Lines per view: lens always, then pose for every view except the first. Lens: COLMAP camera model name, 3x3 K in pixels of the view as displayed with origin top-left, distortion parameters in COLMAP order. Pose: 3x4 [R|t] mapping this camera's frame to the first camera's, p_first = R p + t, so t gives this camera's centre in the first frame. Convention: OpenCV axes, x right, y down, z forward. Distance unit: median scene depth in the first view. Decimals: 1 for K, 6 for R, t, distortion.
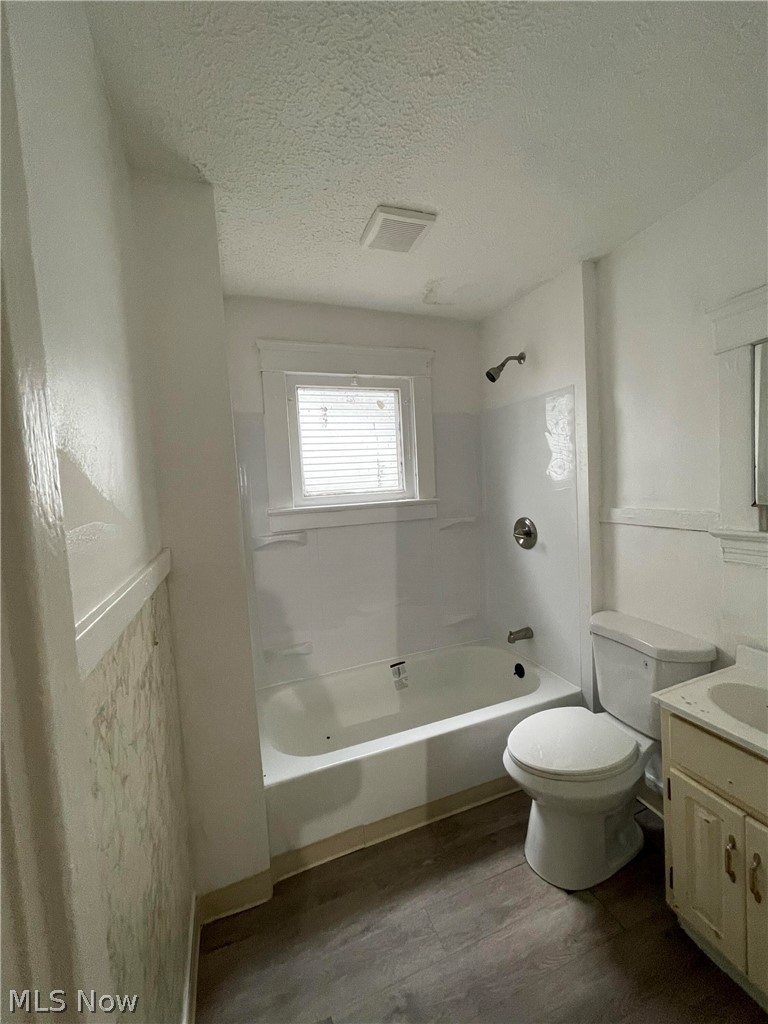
lens RADIAL K [[416.6, 0, 384.0], [0, 416.6, 512.0], [0, 0, 1]] dist [0.001640, 0.000292]
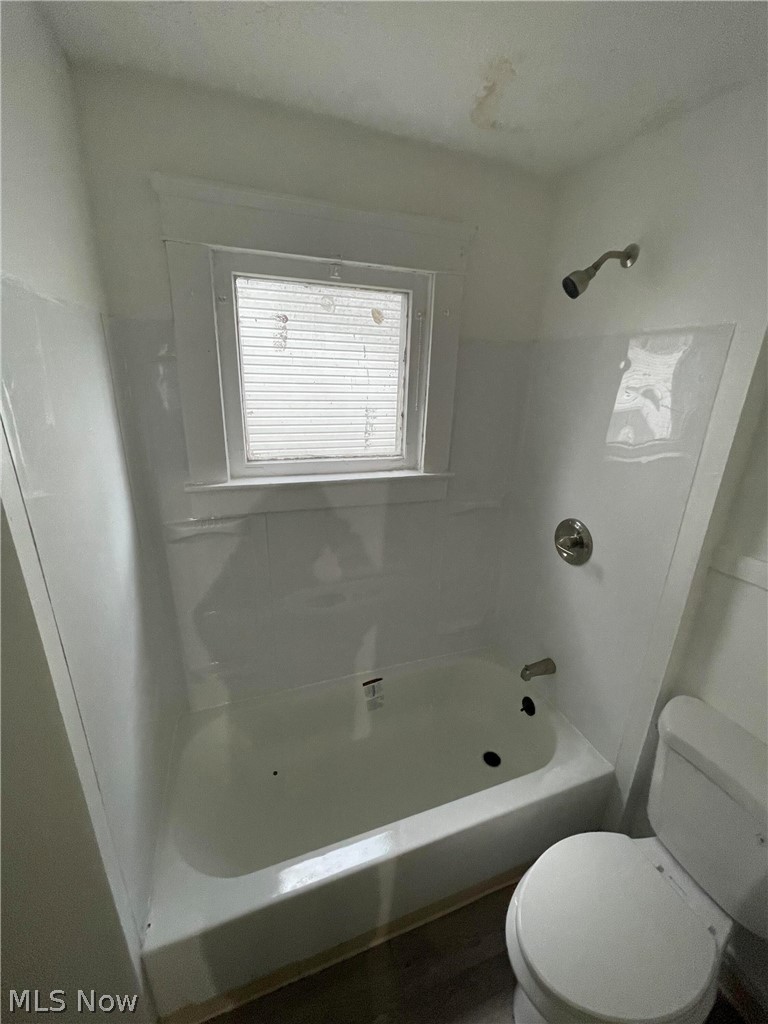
lens RADIAL K [[416.5, 0, 384.0], [0, 416.5, 512.0], [0, 0, 1]] dist [-0.008471, 0.000234]
pose [[0.996373, 0.083715, 0.015228, 0.016462], [-0.084885, 0.965595, 0.245805, -0.135270], [0.005874, -0.246206, 0.969200, 0.345791]]
